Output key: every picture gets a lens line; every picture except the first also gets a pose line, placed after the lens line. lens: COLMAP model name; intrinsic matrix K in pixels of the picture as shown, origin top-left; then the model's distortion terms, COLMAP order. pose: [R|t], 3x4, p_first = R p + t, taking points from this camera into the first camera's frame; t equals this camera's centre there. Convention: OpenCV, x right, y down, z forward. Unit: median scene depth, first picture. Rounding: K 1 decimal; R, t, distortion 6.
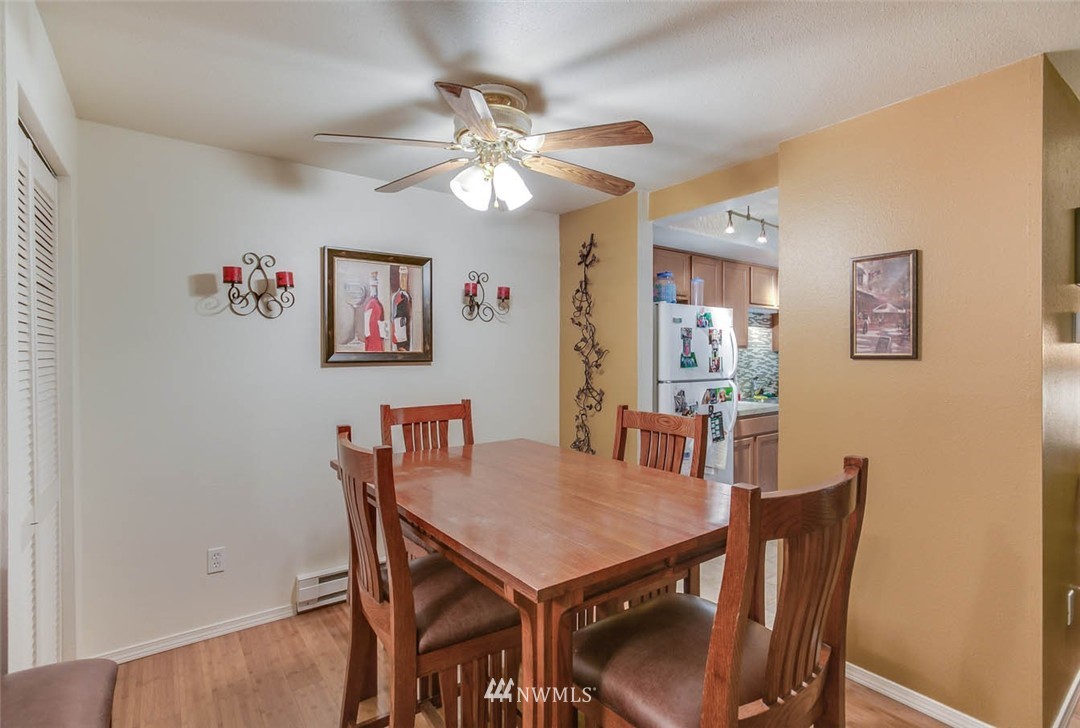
lens RADIAL K [[515.3, 0, 541.9], [0, 515.3, 360.4], [0, 0, 1]] dist [-0.031573, 0.000076]
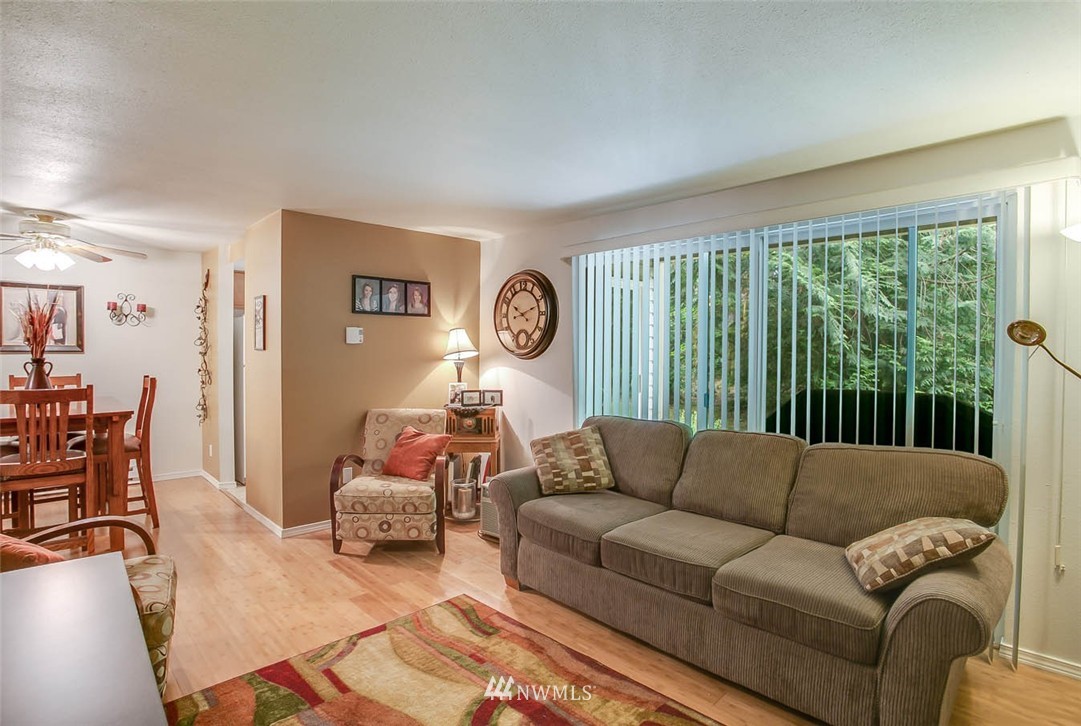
lens RADIAL K [[553.5, 0, 519.7], [0, 553.5, 361.1], [0, 0, 1]] dist [-0.022589, 0.000614]
pose [[0.995652, 0.005925, 0.092965, 0.964550], [-0.006632, 0.999951, 0.007296, 0.009875], [-0.092918, -0.007880, 0.995643, -0.784836]]
